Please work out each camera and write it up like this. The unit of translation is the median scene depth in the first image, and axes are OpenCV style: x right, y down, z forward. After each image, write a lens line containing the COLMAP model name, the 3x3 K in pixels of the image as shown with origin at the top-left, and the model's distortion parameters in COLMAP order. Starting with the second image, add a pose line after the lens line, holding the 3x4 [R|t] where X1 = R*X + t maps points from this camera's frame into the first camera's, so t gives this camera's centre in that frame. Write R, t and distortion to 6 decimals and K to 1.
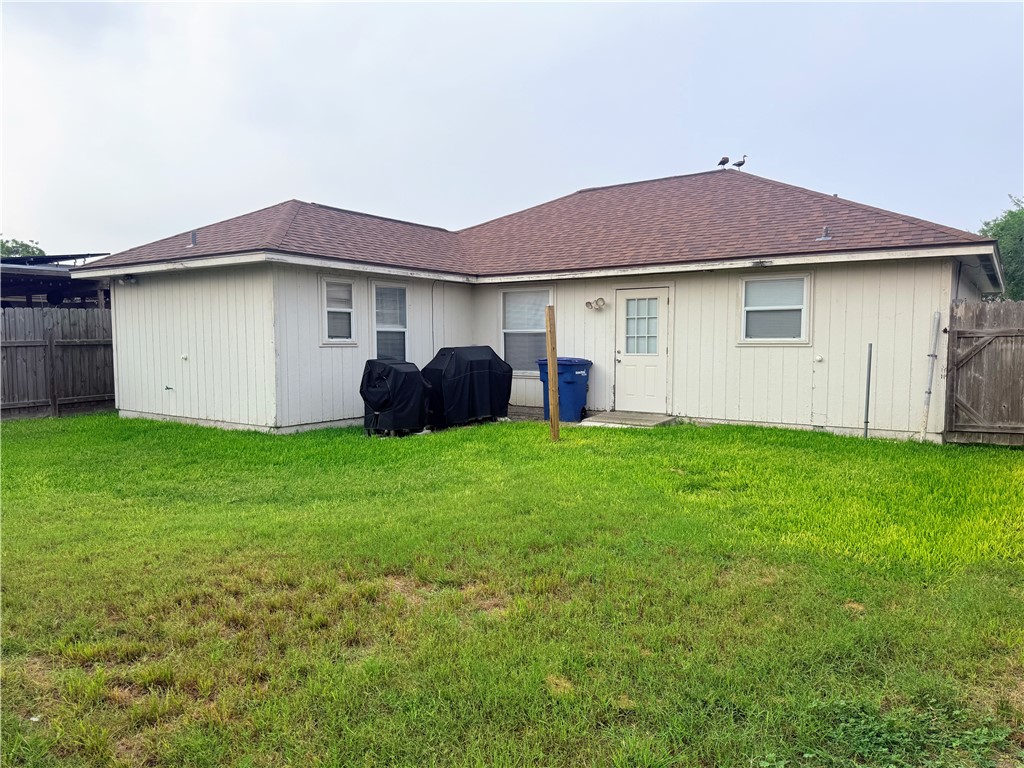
lens RADIAL K [[715.8, 0, 512.0], [0, 715.8, 384.0], [0, 0, 1]] dist [0.137440, -0.221734]
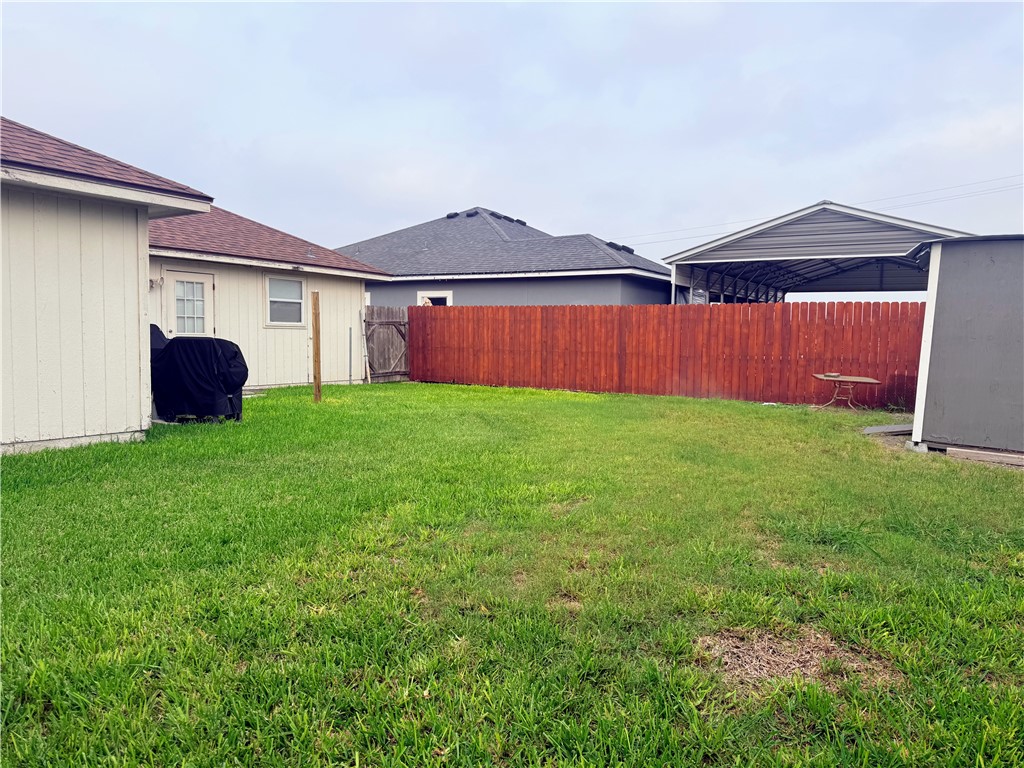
lens RADIAL K [[715.8, 0, 512.0], [0, 715.8, 384.0], [0, 0, 1]] dist [0.137440, -0.221734]
pose [[0.027093, -0.074725, 0.996836, -1.046647], [0.030927, 0.996787, 0.073881, -0.035067], [-0.999154, 0.028828, 0.029317, 0.554566]]
